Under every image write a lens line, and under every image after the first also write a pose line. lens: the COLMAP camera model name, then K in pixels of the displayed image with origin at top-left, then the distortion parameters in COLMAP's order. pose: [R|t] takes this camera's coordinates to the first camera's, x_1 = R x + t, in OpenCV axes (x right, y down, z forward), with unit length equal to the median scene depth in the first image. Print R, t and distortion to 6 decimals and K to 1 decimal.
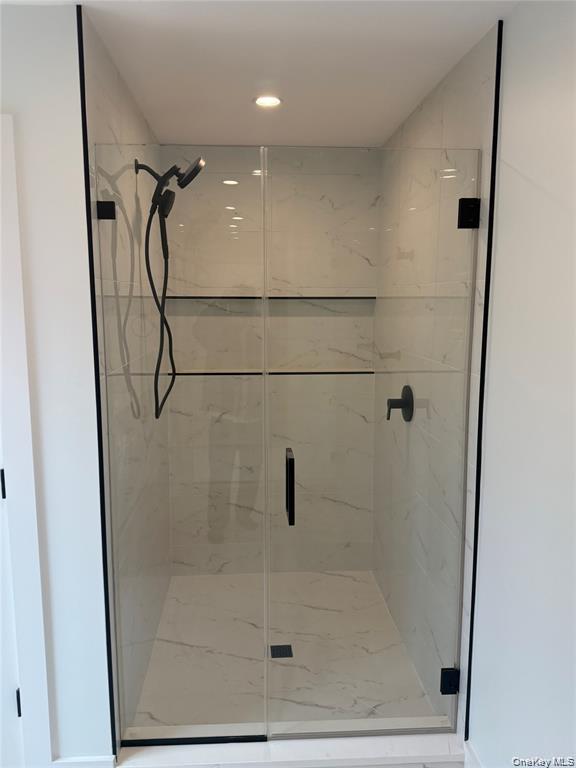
lens RADIAL K [[584.8, 0, 288.0], [0, 584.8, 384.0], [0, 0, 1]] dist [0.138023, -0.305287]
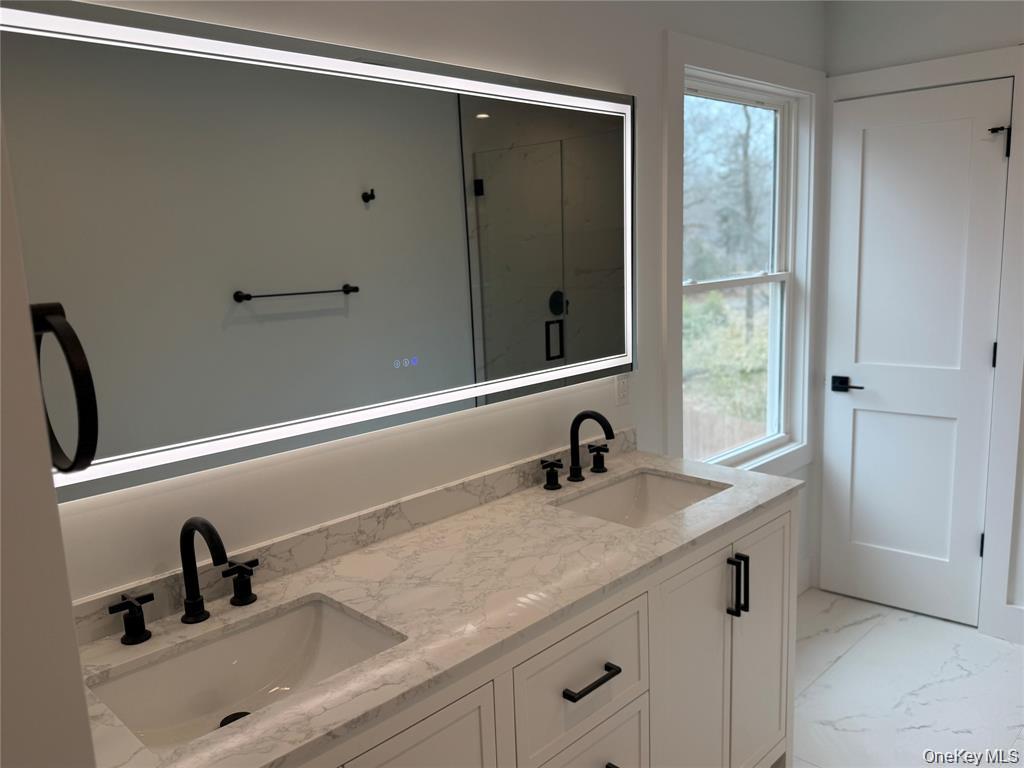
lens RADIAL K [[798.2, 0, 512.0], [0, 798.2, 384.0], [0, 0, 1]] dist [-0.001125, -0.004854]
pose [[0.653789, 0.102513, -0.749700, 0.067287], [-0.068163, 0.994731, 0.076575, 0.120087], [0.753600, 0.001038, 0.657332, -0.585323]]
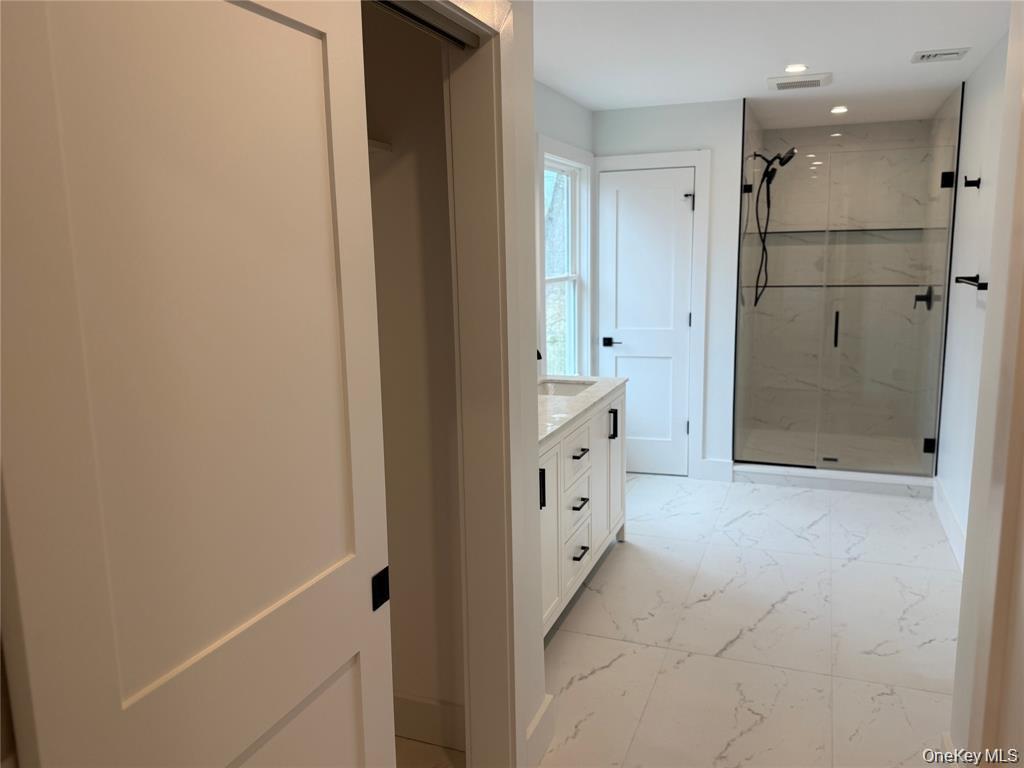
lens RADIAL K [[779.7, 0, 510.1], [0, 779.7, 394.8], [0, 0, 1]] dist [0.138023, -0.305287]
pose [[0.902381, 0.055159, -0.427395, 0.118100], [-0.037101, 0.998036, 0.050472, 0.226673], [0.429340, -0.029688, 0.902655, -1.346711]]
